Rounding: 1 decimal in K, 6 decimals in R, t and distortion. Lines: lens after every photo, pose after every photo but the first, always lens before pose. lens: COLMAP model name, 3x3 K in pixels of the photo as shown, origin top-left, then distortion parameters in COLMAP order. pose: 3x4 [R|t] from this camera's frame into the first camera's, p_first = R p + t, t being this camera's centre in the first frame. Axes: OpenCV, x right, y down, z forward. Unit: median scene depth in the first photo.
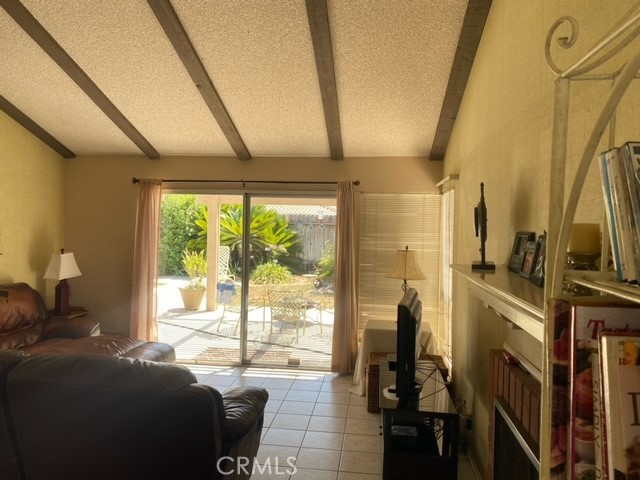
lens RADIAL K [[484.6, 0, 317.0], [0, 484.6, 240.5], [0, 0, 1]] dist [0.012004, -0.003891]
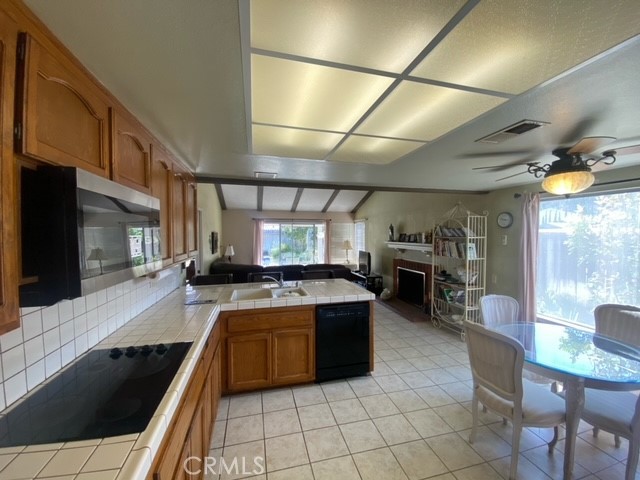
lens RADIAL K [[262.6, 0, 317.8], [0, 262.6, 241.5], [0, 0, 1]] dist [-0.000664, -0.000570]
pose [[0.927211, -0.035334, 0.372868, -0.602636], [0.036718, 0.999320, 0.003392, 0.011139], [-0.372735, 0.010546, 0.927878, -0.516008]]
